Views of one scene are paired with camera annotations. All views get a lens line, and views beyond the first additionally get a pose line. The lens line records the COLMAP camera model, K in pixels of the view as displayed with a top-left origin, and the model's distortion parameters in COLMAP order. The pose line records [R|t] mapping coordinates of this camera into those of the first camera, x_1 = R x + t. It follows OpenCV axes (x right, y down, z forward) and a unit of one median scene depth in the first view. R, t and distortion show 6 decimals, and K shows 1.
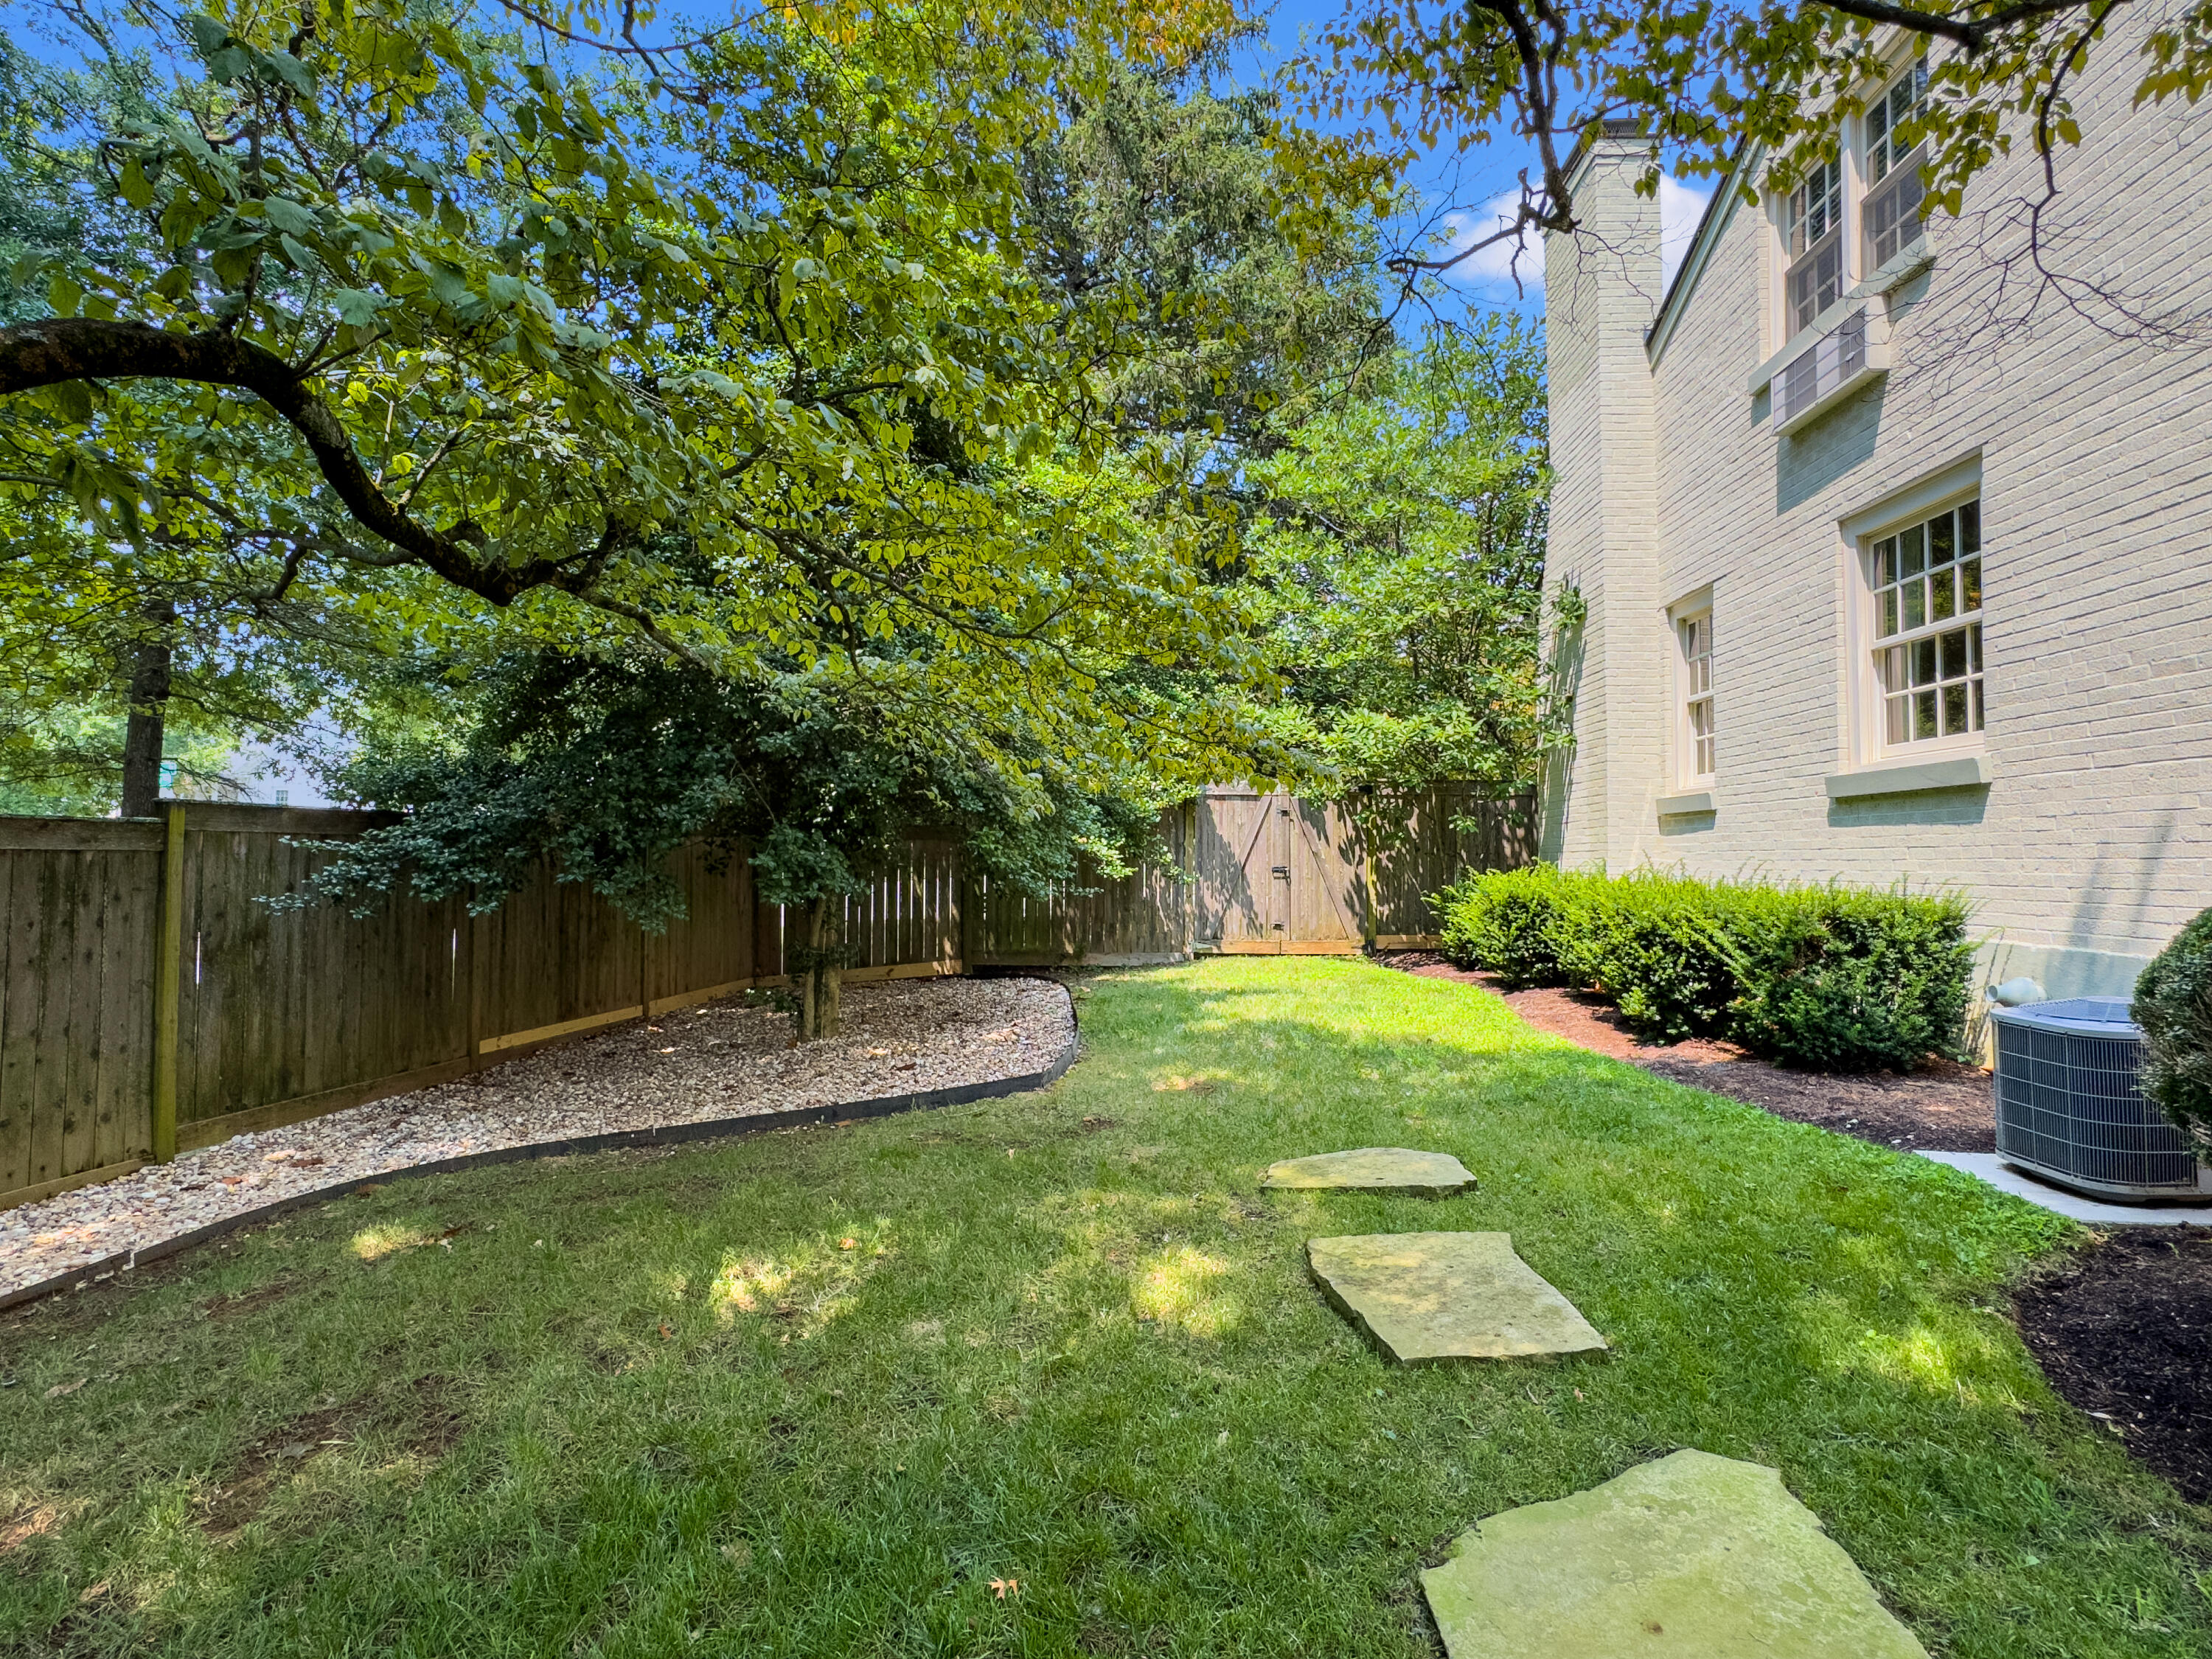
lens RADIAL K [[1191.3, 0, 1102.6], [0, 1191.3, 824.1], [0, 0, 1]] dist [0.002223, 0.000454]
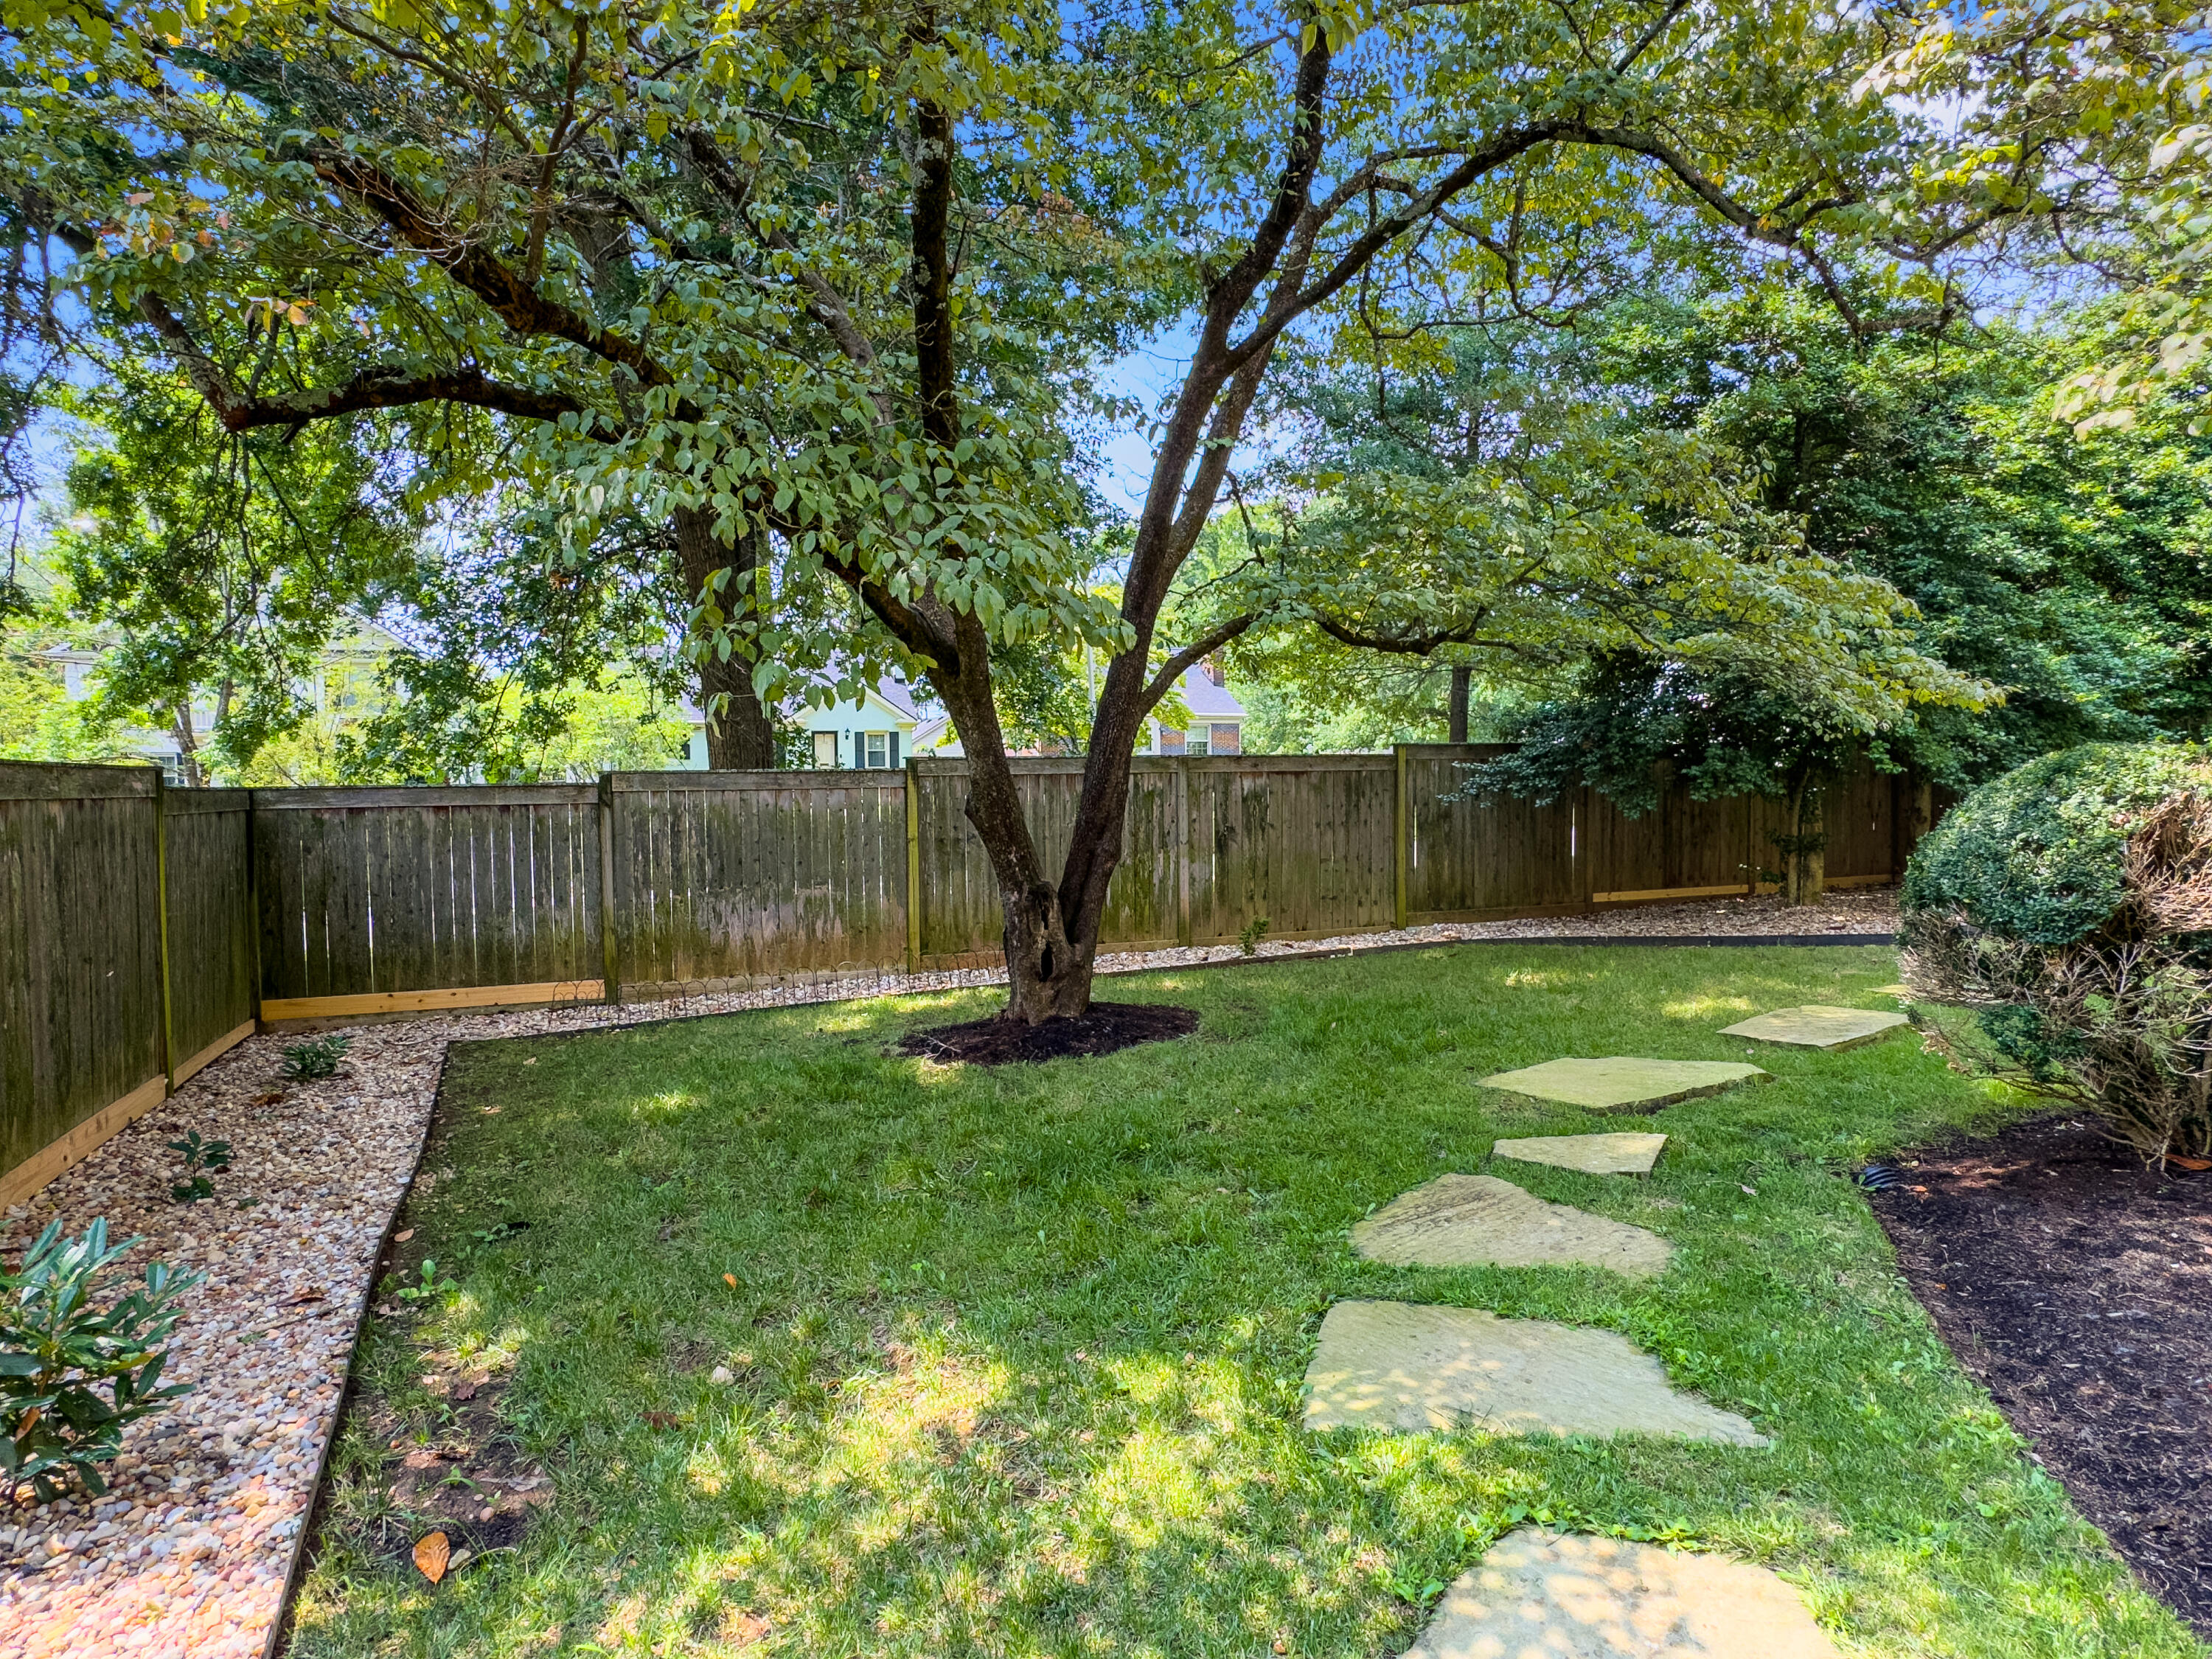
lens RADIAL K [[1191.3, 0, 1105.5], [0, 1191.3, 828.6], [0, 0, 1]] dist [0.002223, 0.000454]
pose [[0.480362, 0.019661, -0.876850, 0.630897], [0.045580, 0.997838, 0.047343, 0.001509], [0.875885, -0.062708, 0.478428, -0.322995]]
